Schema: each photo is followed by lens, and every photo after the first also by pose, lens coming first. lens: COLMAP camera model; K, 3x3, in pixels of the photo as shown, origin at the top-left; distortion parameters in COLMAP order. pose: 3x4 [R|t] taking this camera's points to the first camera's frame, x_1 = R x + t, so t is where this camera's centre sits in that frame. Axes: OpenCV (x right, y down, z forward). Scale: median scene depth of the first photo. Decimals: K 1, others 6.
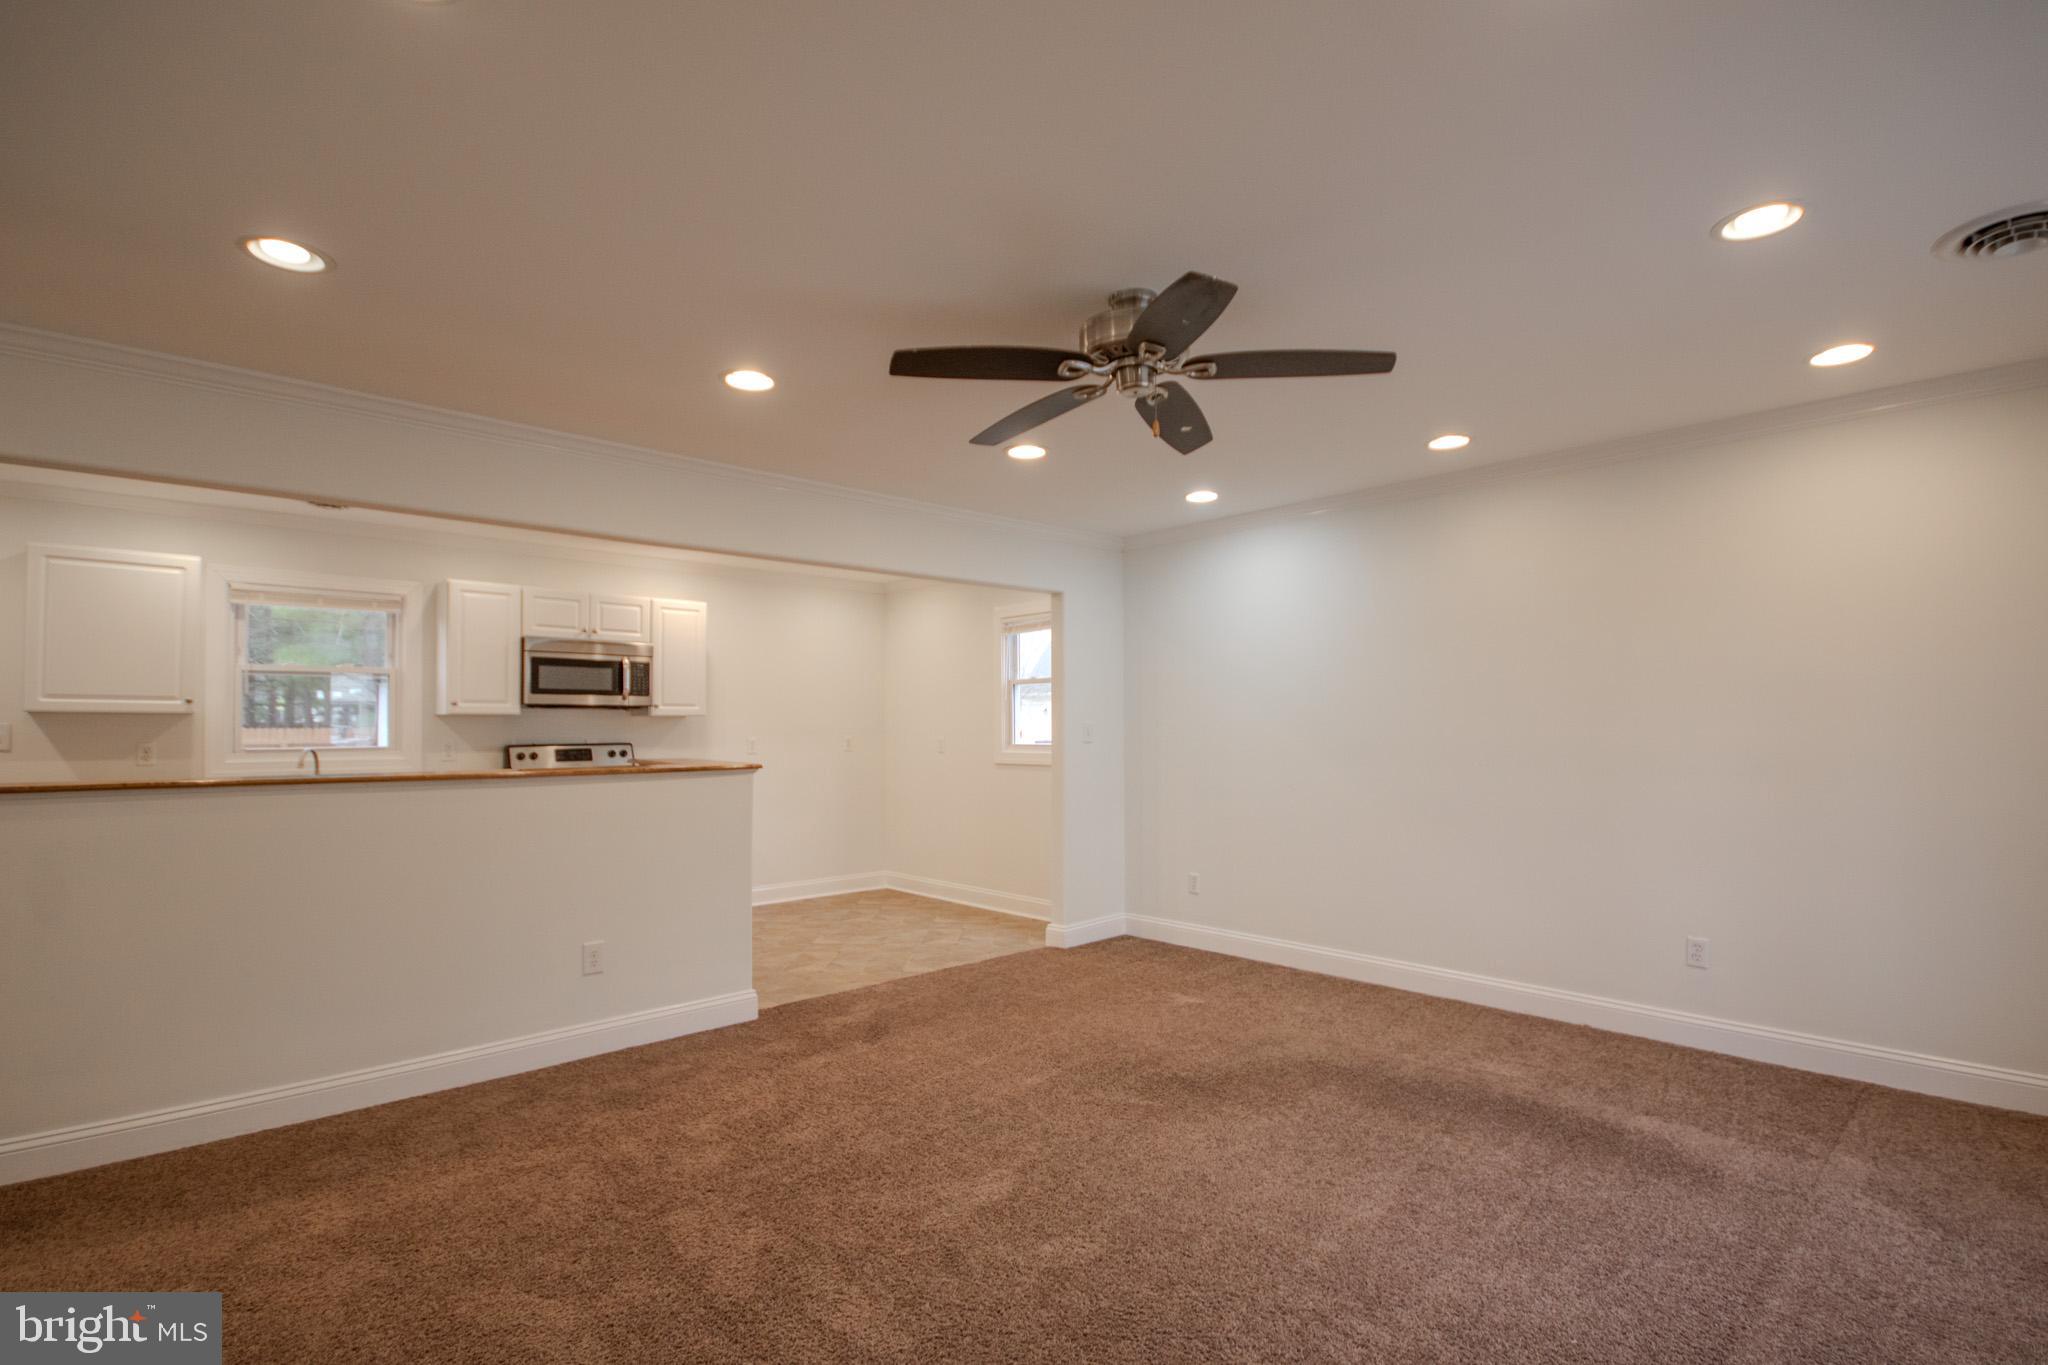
lens RADIAL K [[974.8, 0, 1017.7], [0, 974.8, 714.0], [0, 0, 1]] dist [0.005528, 0.000239]
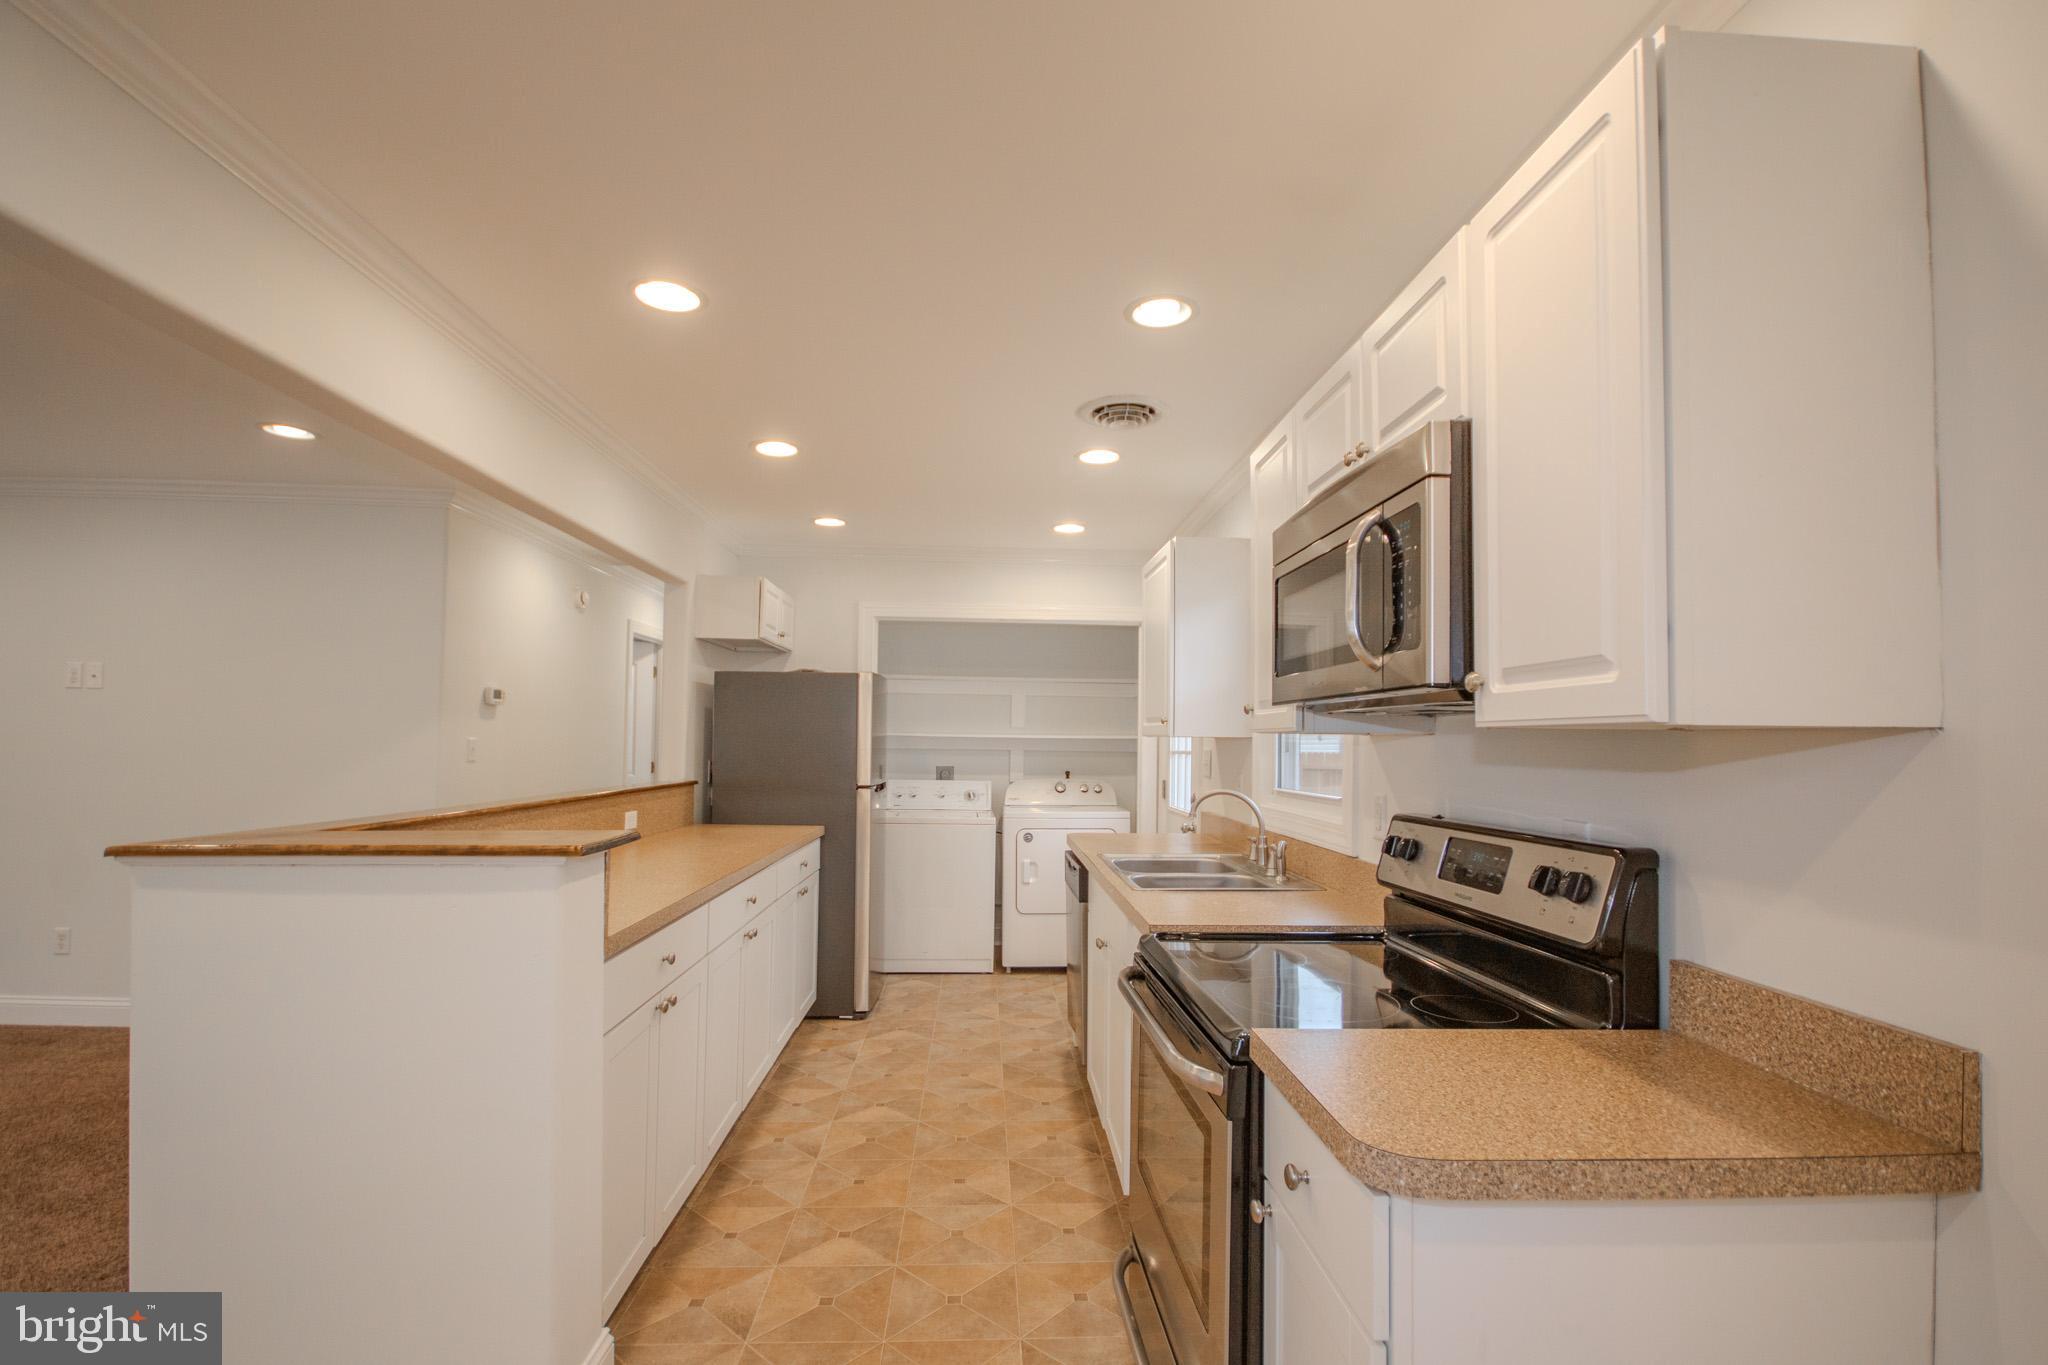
lens RADIAL K [[942.3, 0, 1020.7], [0, 942.3, 713.4], [0, 0, 1]] dist [-0.002147, -0.000402]
pose [[-0.642554, -0.032858, -0.765536, -0.147232], [-0.007783, 0.999308, -0.036360, 0.007853], [0.766201, -0.017405, -0.642365, 1.112277]]
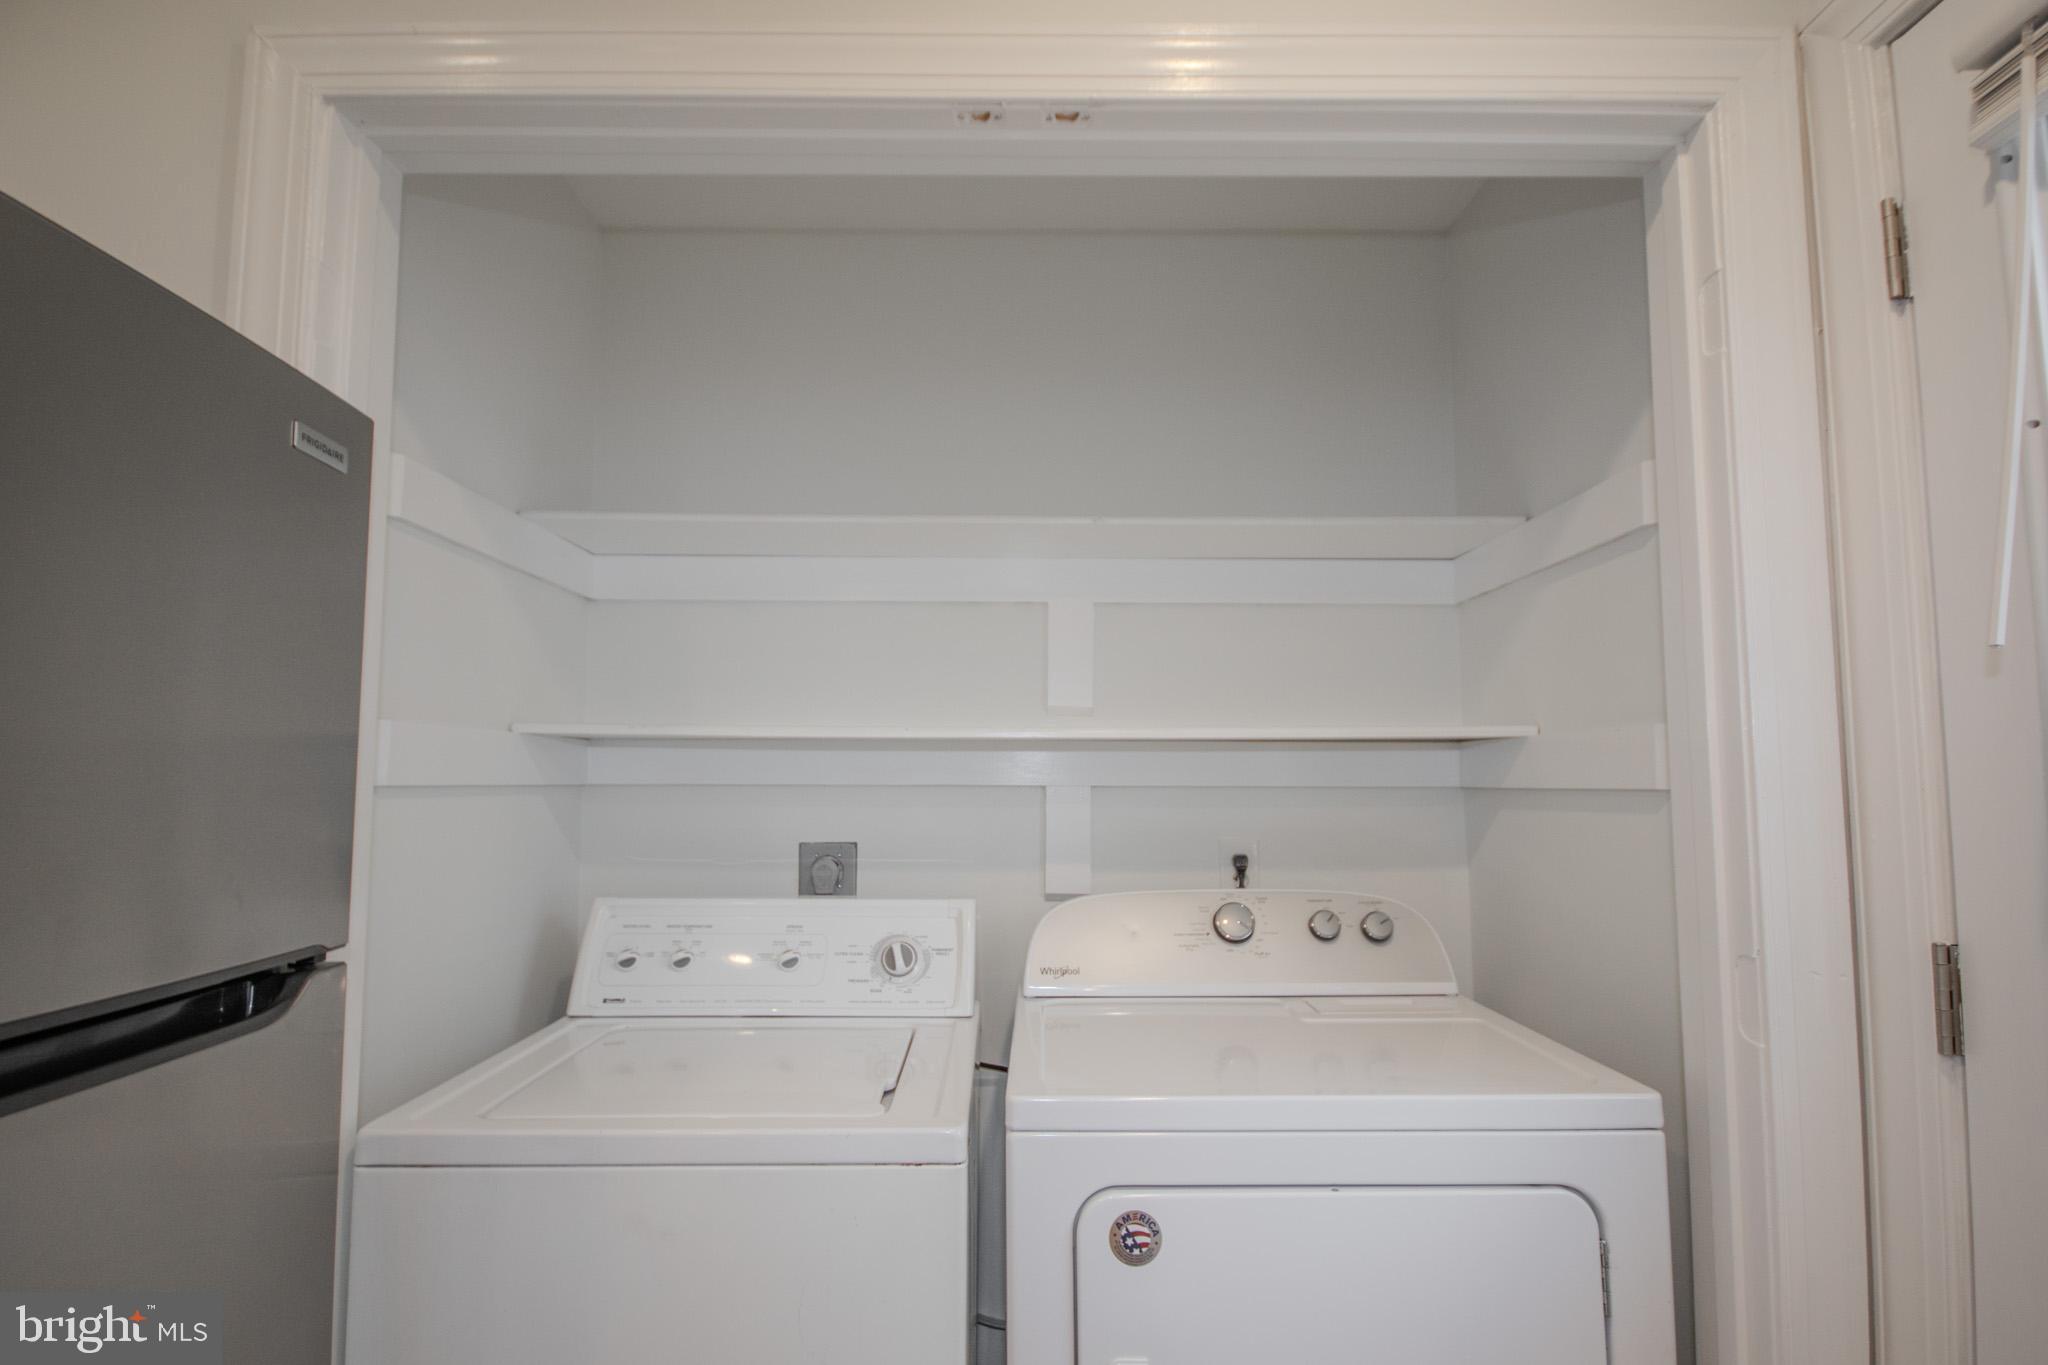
lens RADIAL K [[993.5, 0, 1014.6], [0, 993.5, 723.5], [0, 0, 1]] dist [0.006762, 0.000899]
pose [[-0.685956, -0.049903, -0.725930, -0.701435], [0.007916, 0.997075, -0.076023, 0.013928], [0.727600, -0.057894, -0.683554, 0.644160]]
